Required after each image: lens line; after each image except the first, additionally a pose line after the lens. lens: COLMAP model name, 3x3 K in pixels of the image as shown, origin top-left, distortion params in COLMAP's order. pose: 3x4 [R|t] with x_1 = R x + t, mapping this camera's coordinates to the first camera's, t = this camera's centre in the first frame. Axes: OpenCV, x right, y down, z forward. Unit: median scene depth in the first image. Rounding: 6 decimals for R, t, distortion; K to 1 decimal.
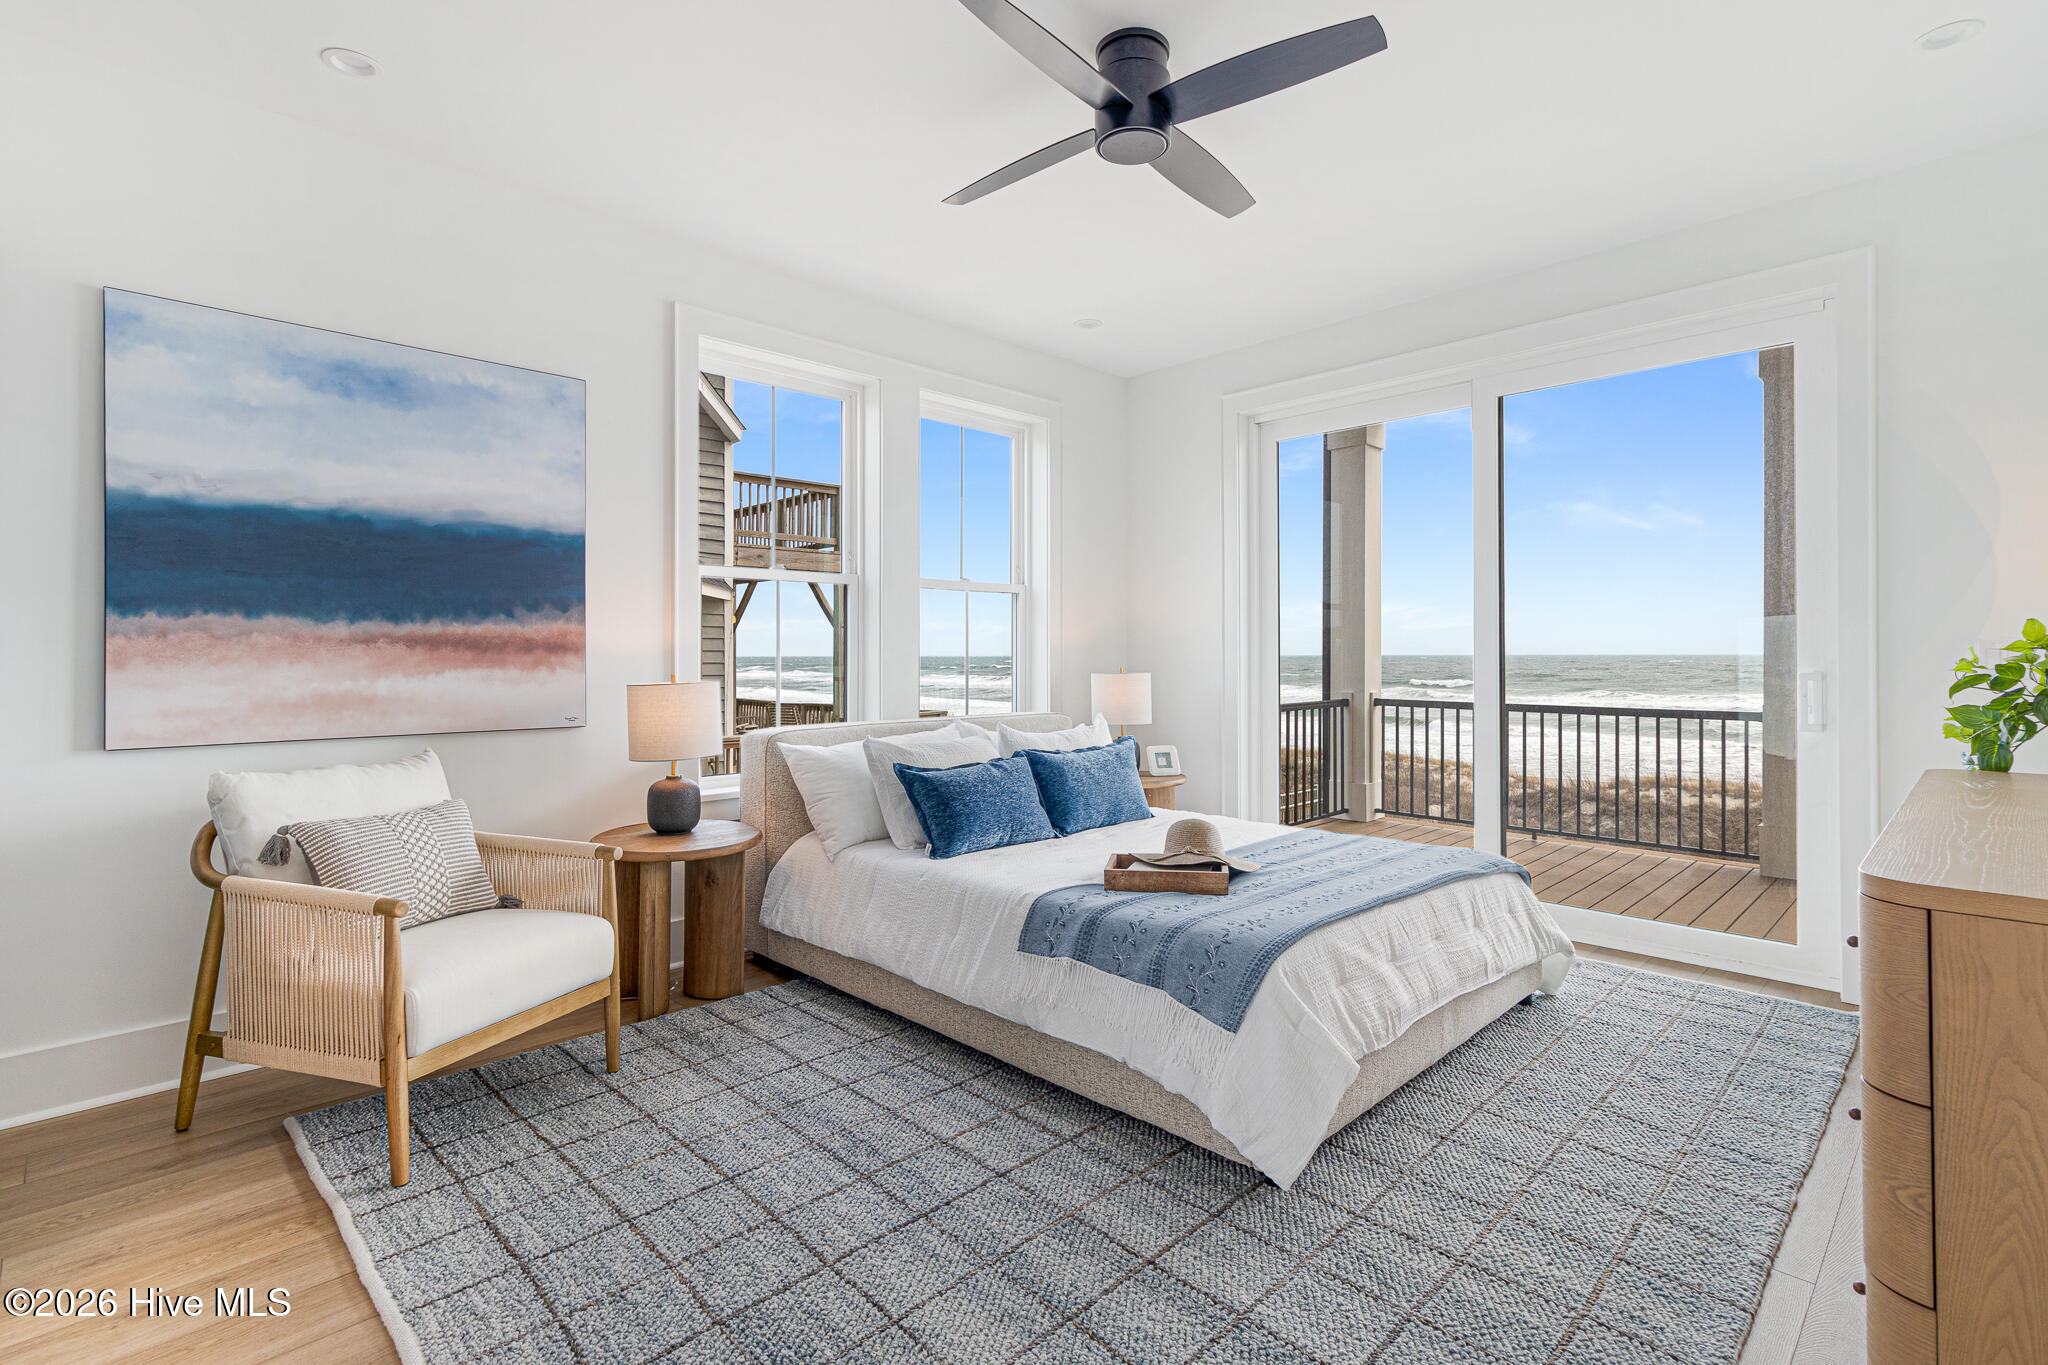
lens RADIAL K [[960.6, 0, 1026.8], [0, 960.6, 651.6], [0, 0, 1]] dist [-0.003112, 0.000120]
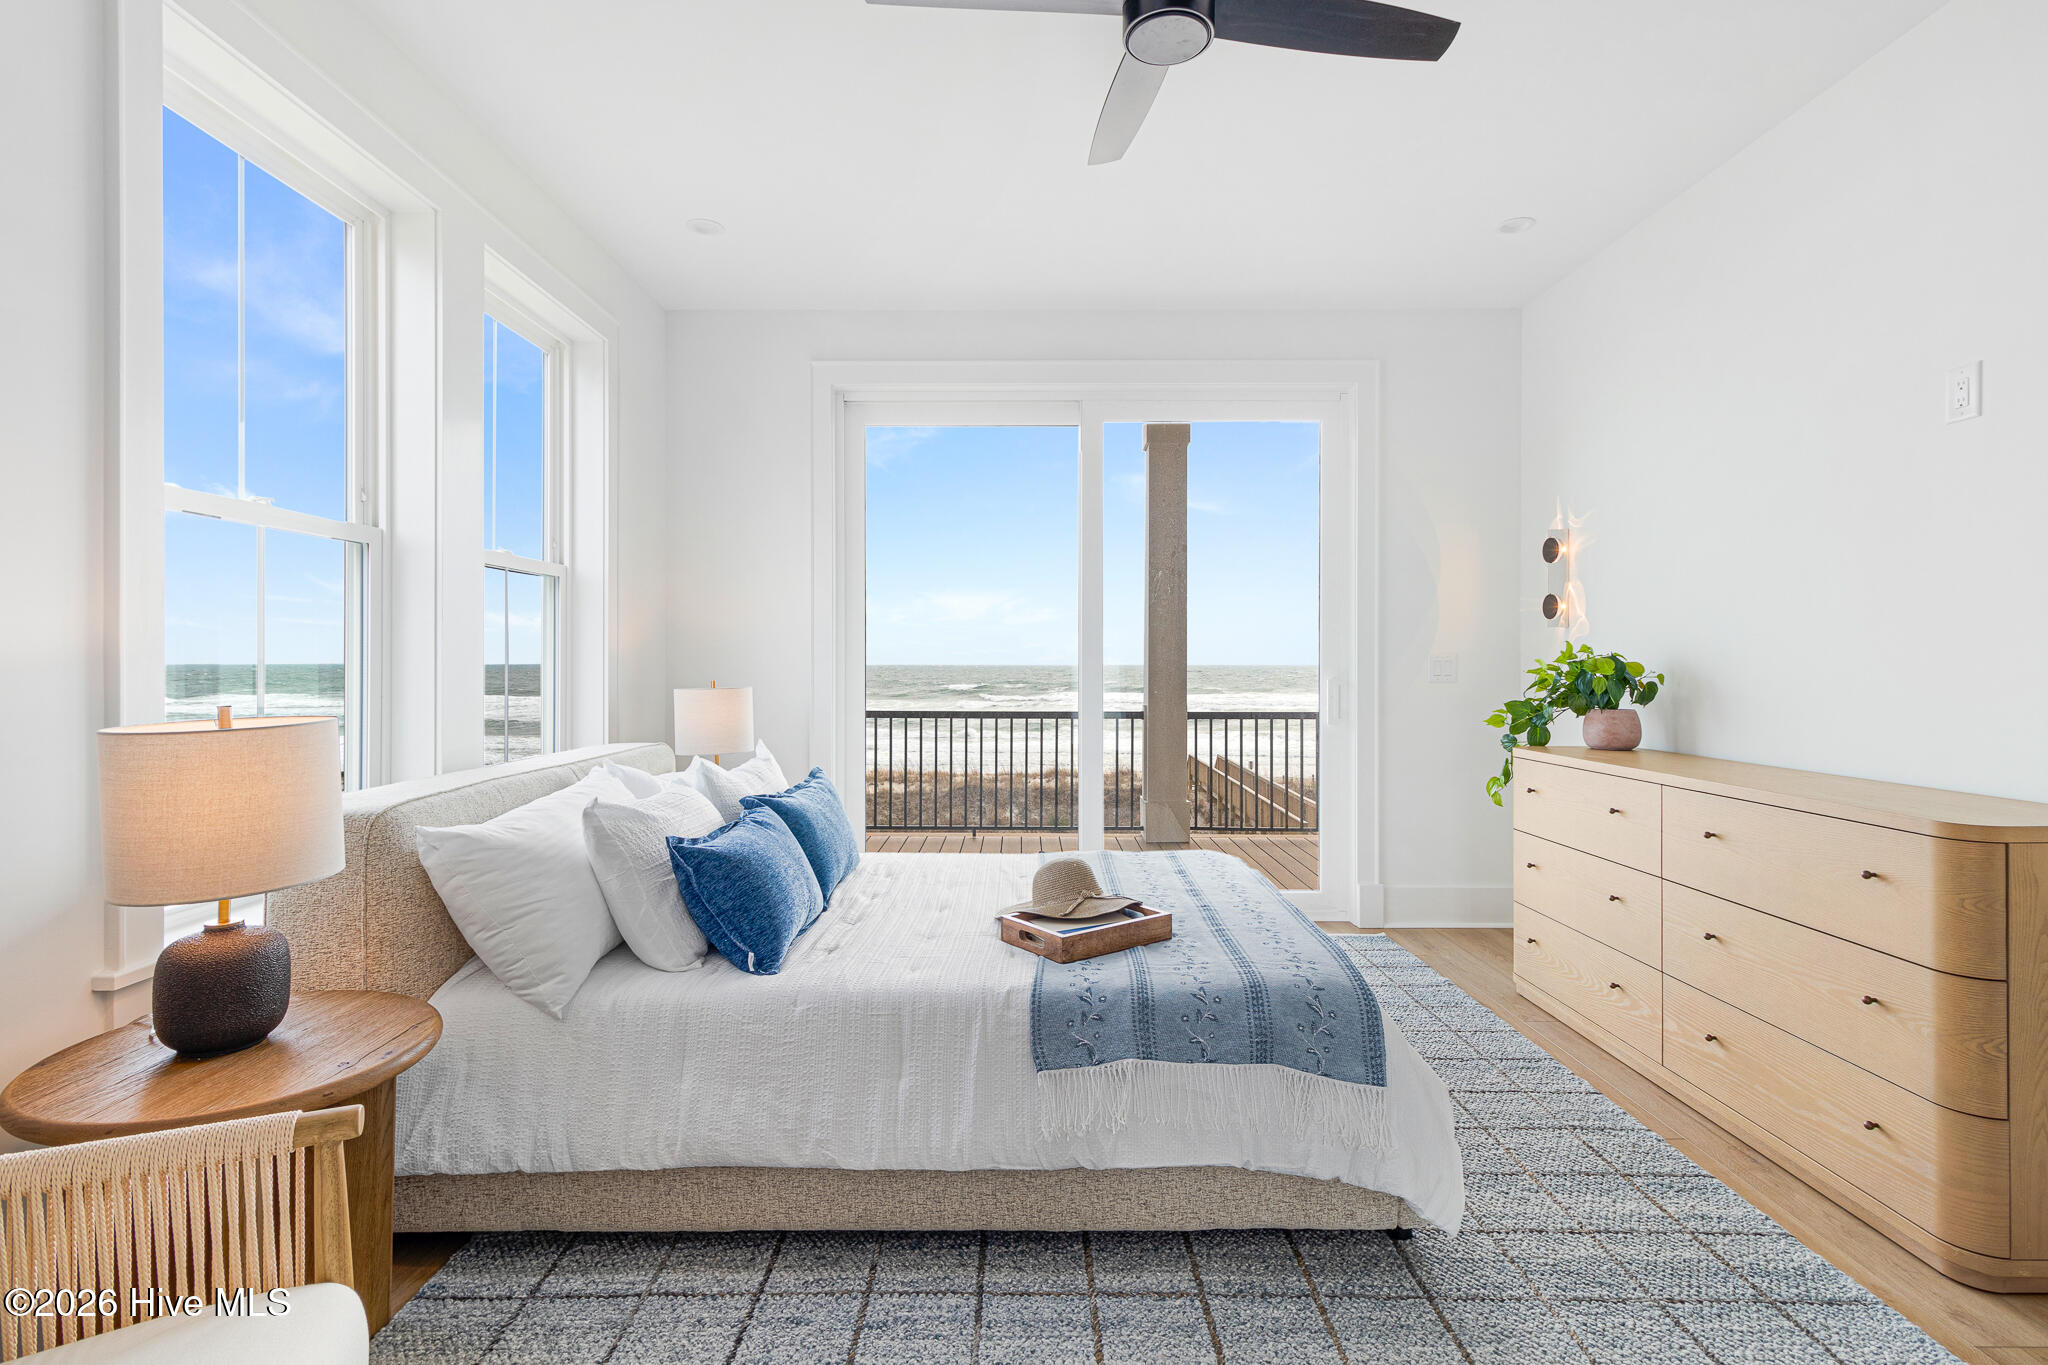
lens RADIAL K [[974.8, 0, 1024.8], [0, 974.8, 667.9], [0, 0, 1]] dist [0.003149, 0.000622]
pose [[0.699436, -0.000241, 0.714695, -0.458071], [-0.004585, 0.999978, 0.004824, 0.002270], [-0.714680, -0.006651, 0.699420, 0.413225]]
